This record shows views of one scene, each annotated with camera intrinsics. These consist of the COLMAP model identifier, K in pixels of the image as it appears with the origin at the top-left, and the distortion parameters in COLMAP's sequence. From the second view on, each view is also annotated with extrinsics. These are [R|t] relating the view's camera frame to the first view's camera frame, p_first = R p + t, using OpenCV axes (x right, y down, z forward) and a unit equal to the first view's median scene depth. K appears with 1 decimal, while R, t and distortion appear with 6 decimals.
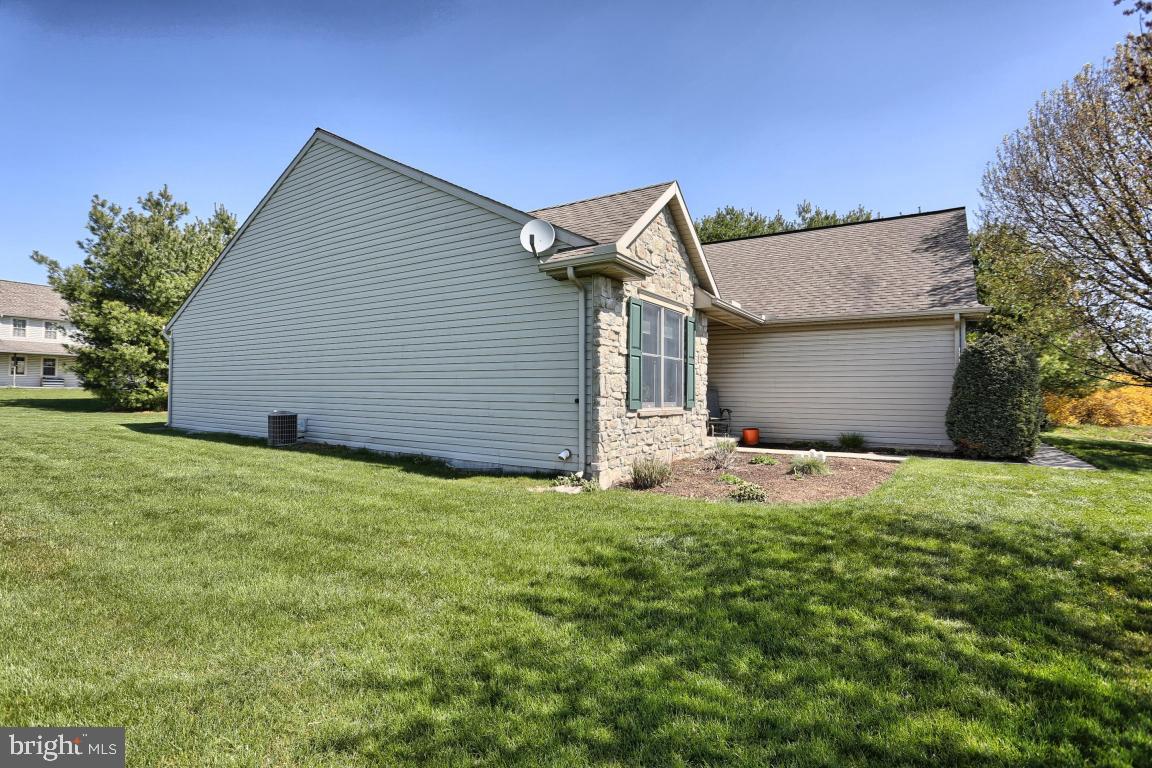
lens RADIAL K [[558.9, 0, 582.3], [0, 558.9, 382.6], [0, 0, 1]] dist [-0.043188, 0.013095]
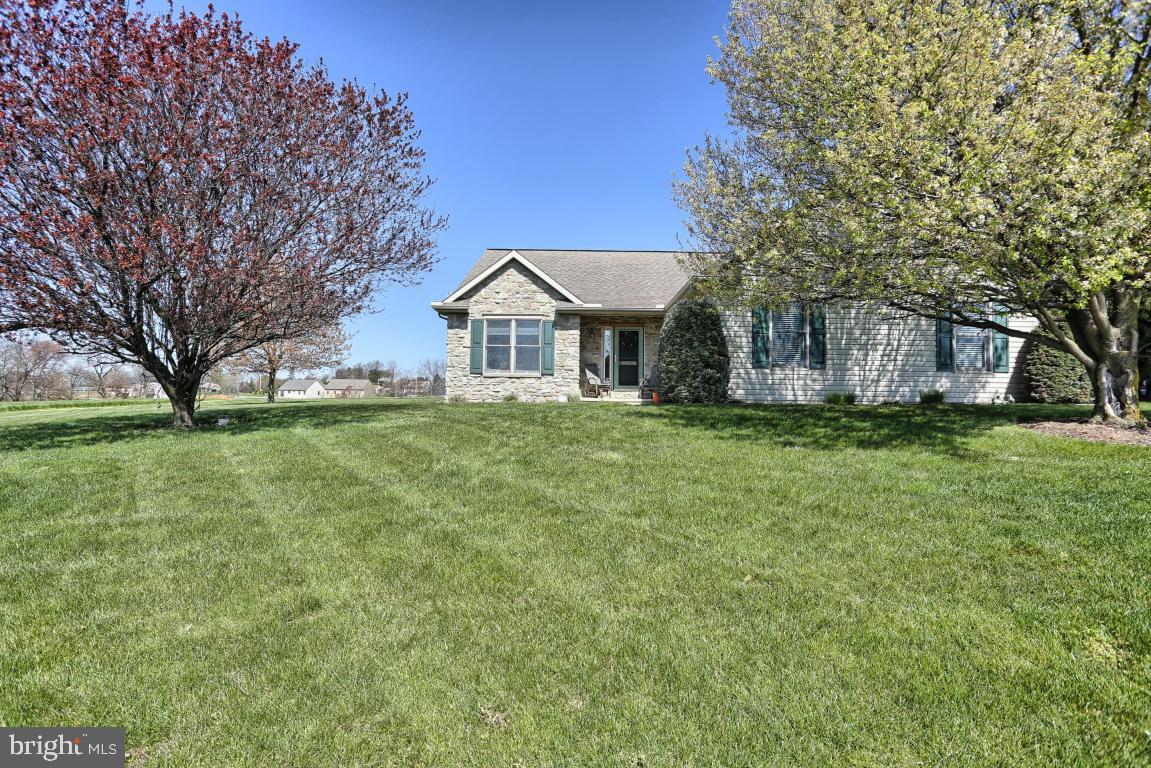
lens RADIAL K [[558.4, 0, 568.8], [0, 558.4, 388.0], [0, 0, 1]] dist [-0.043188, 0.013095]
pose [[0.531009, -0.025509, -0.846982, 1.796155], [0.012620, 0.999674, -0.022195, 0.136662], [0.847272, 0.001097, 0.531158, 0.171489]]
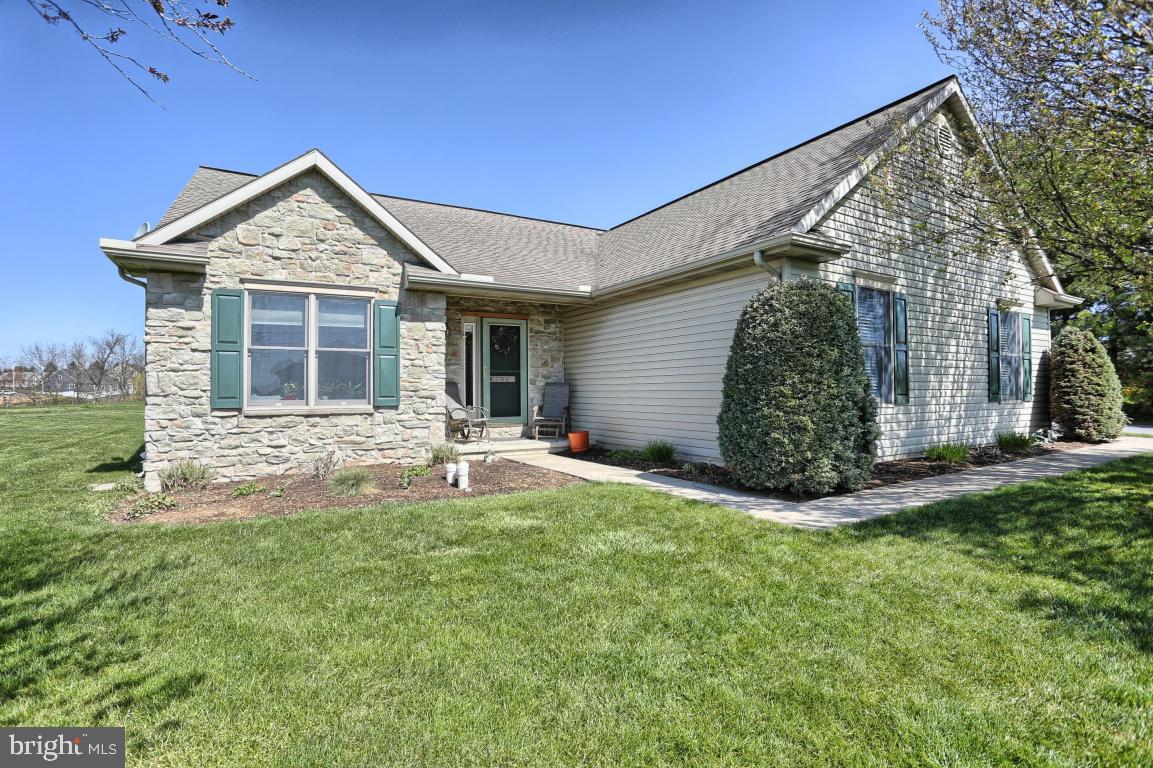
lens RADIAL K [[559.4, 0, 558.0], [0, 559.4, 384.2], [0, 0, 1]] dist [-0.043188, 0.013095]
pose [[0.882141, -0.023509, -0.470398, 0.902338], [0.027433, 0.999623, 0.001487, 0.019303], [0.470186, -0.014216, 0.882453, 0.396346]]
